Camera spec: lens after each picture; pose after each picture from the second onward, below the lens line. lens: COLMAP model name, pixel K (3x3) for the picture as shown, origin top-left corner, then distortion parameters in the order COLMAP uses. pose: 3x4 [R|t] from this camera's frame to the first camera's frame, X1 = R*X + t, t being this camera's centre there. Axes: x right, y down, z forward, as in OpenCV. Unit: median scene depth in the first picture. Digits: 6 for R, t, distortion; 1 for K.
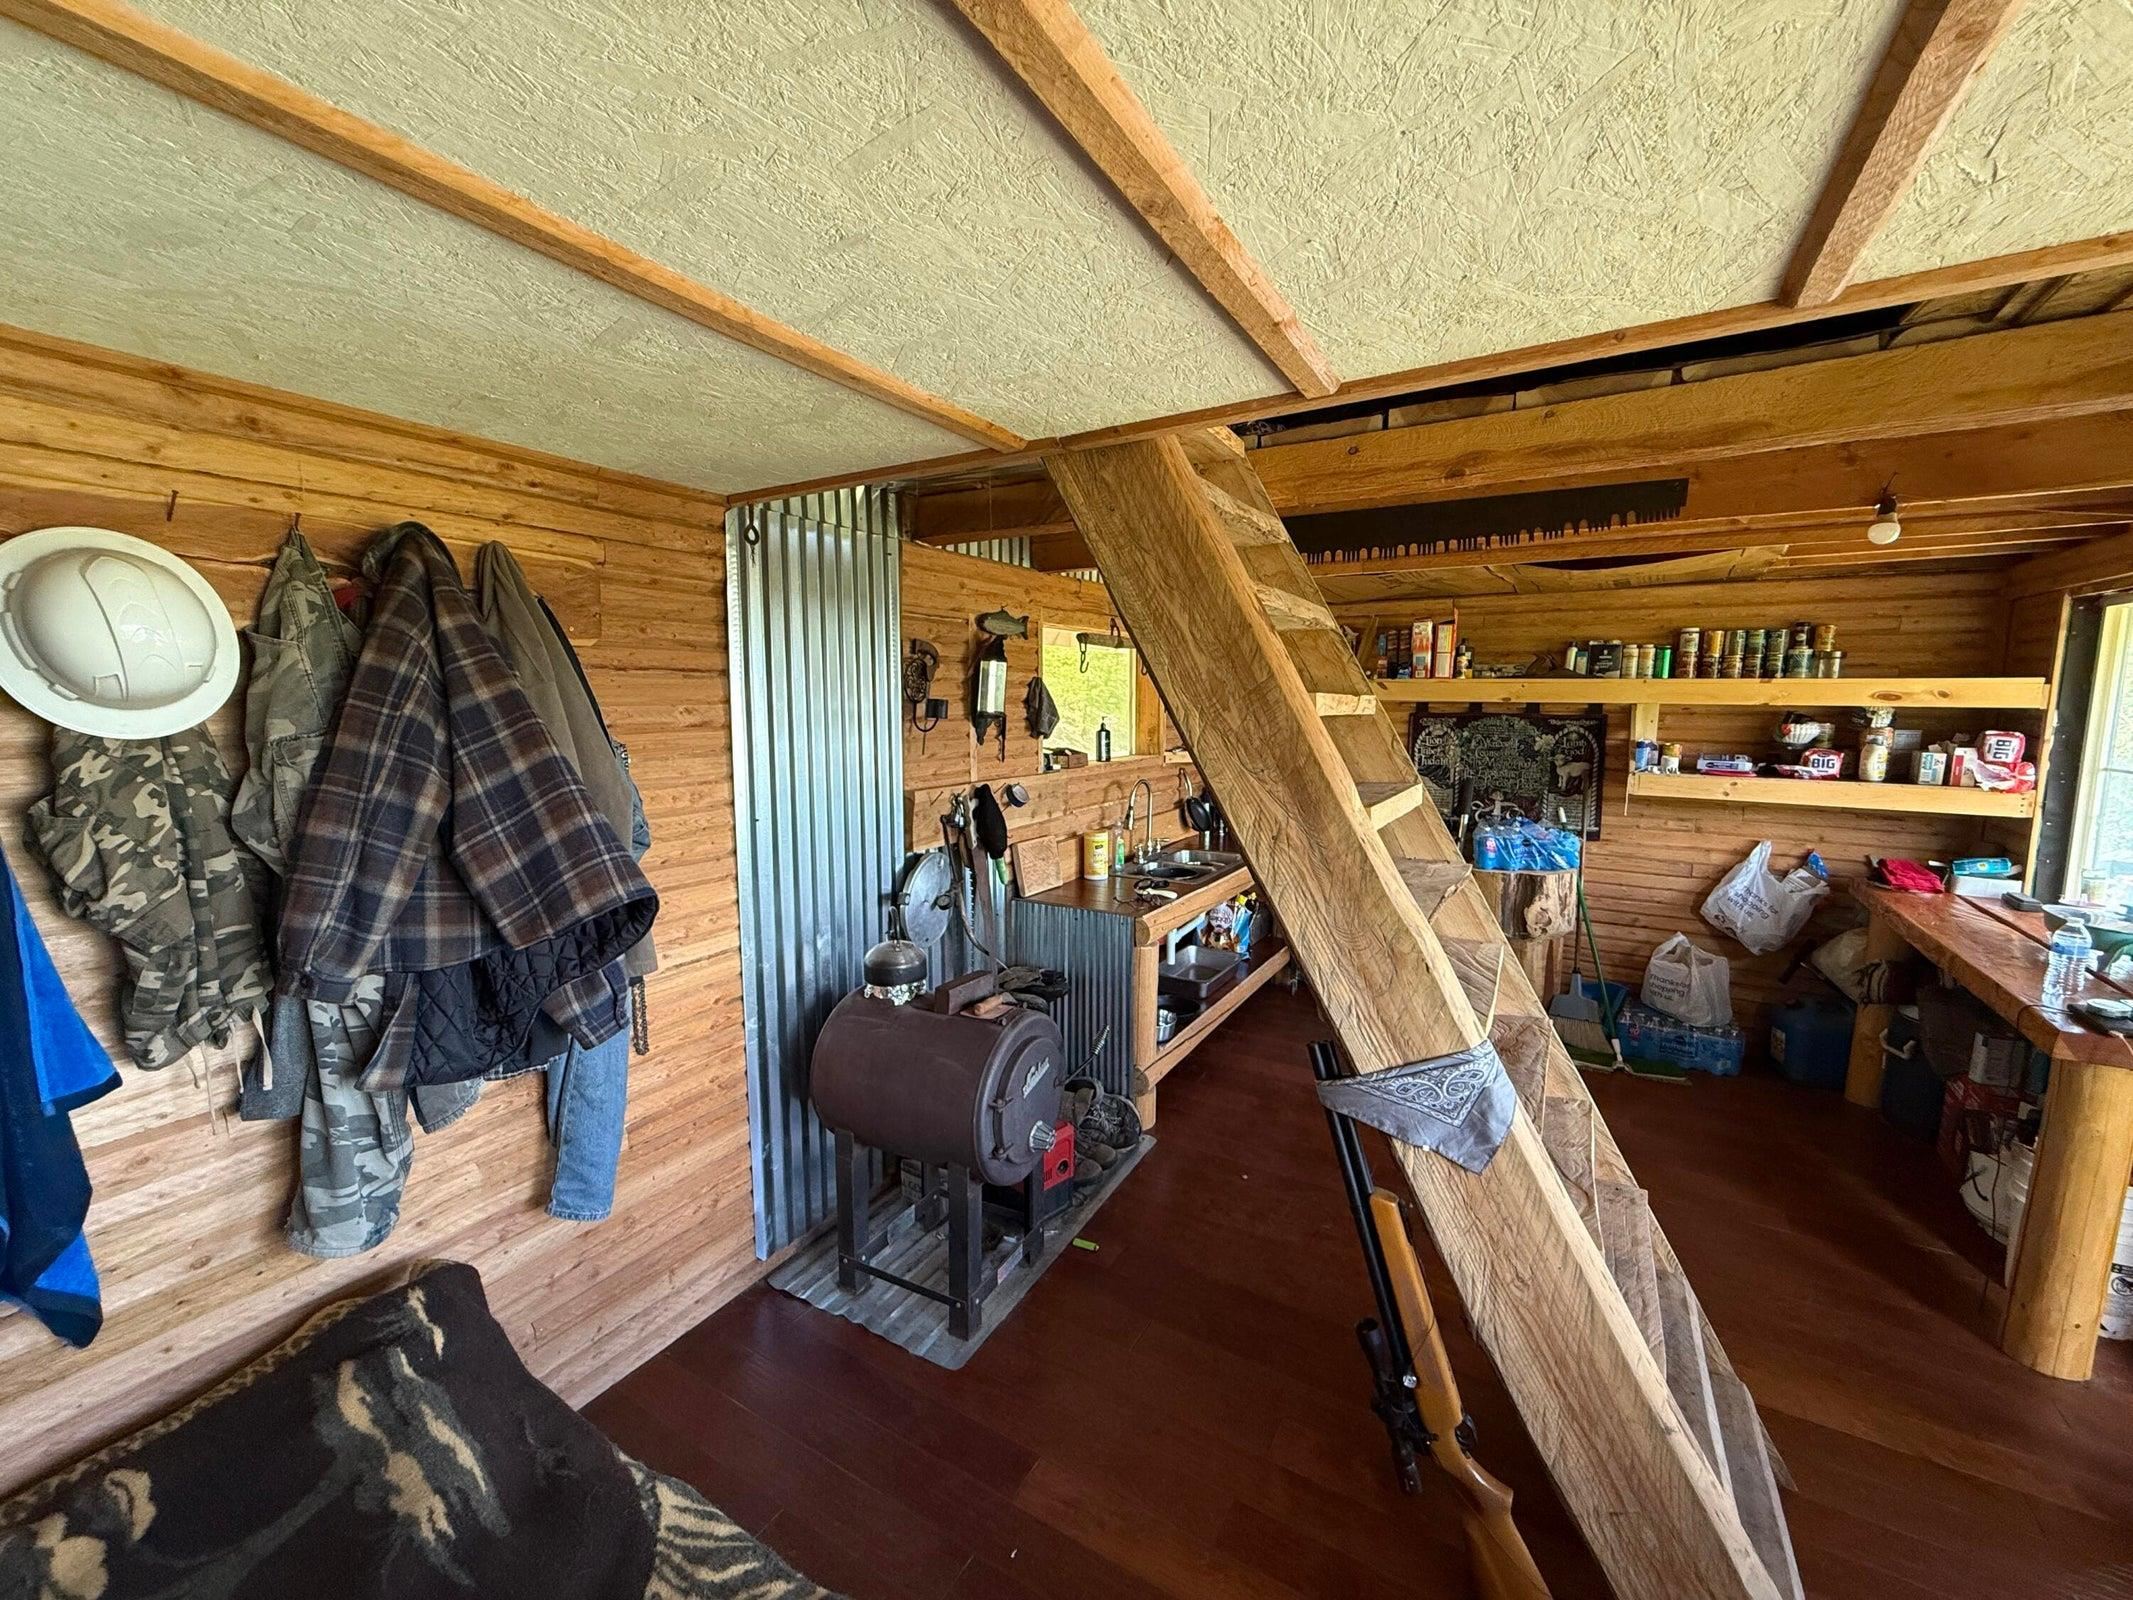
lens RADIAL K [[860.0, 0, 1061.2], [0, 860.0, 798.4], [0, 0, 1]] dist [0.000684, -0.000294]
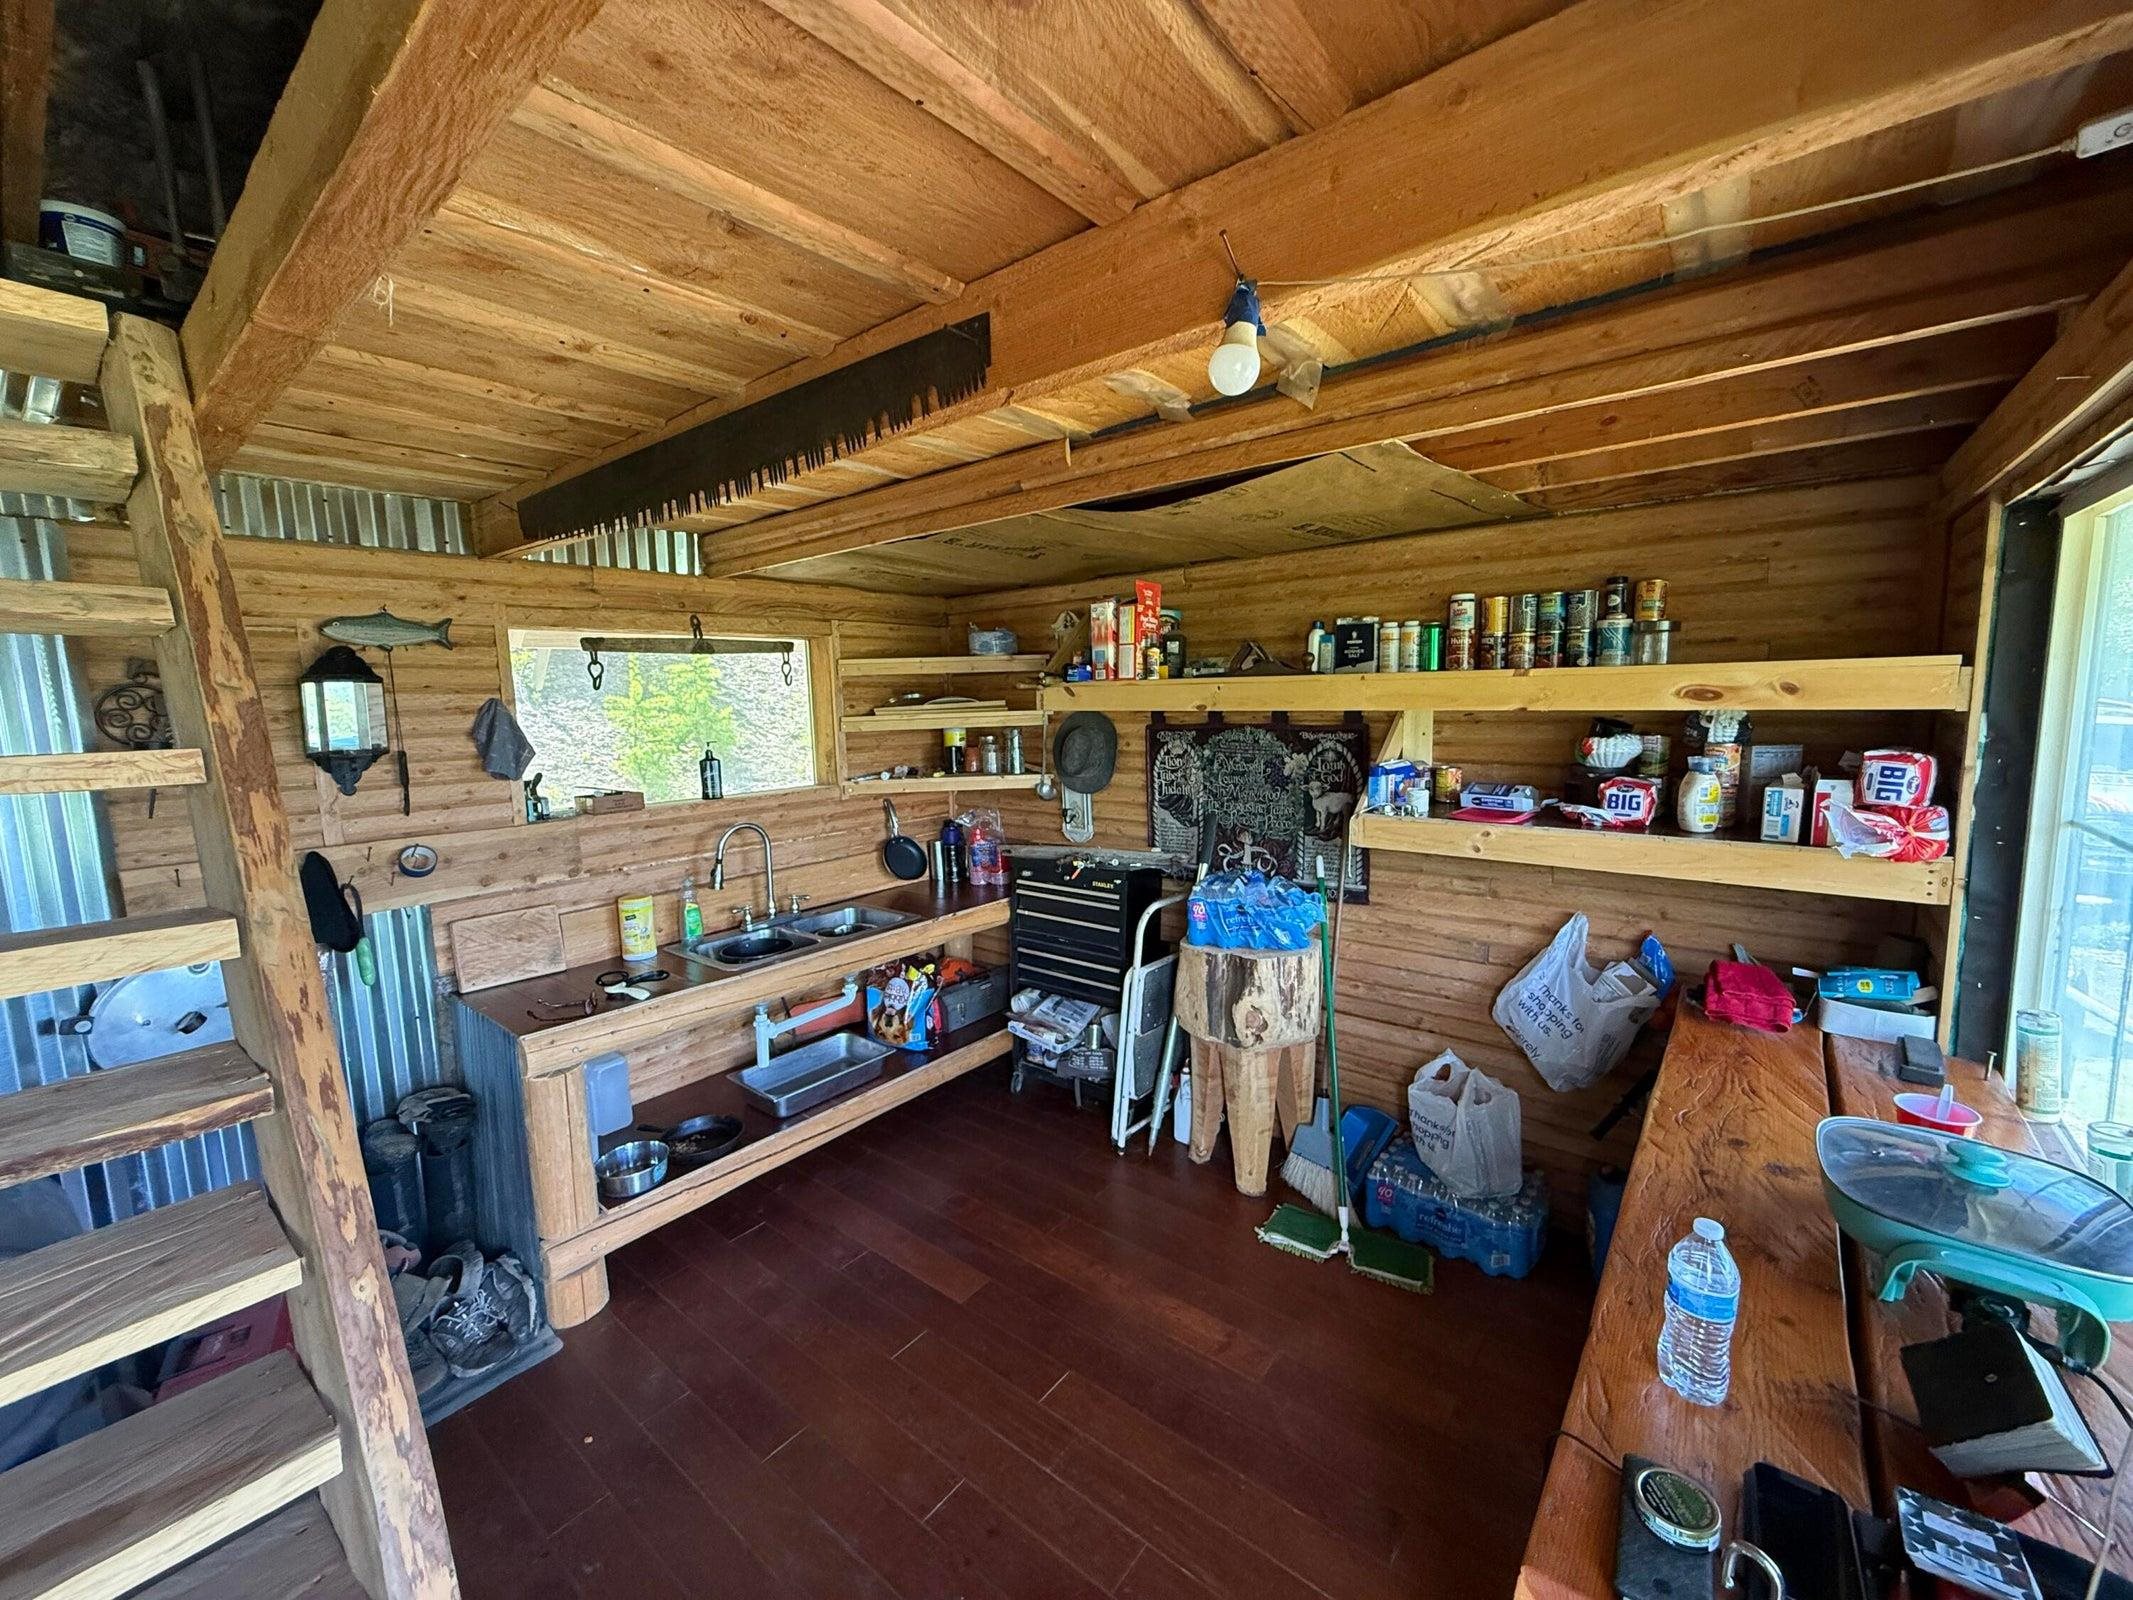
lens RADIAL K [[860.0, 0, 1058.4], [0, 860.0, 799.4], [0, 0, 1]] dist [0.000684, -0.000294]
pose [[0.989452, -0.011704, -0.144384, 0.531454], [0.012204, 0.999922, 0.002580, -0.045958], [0.144343, -0.004315, 0.989518, 0.302640]]
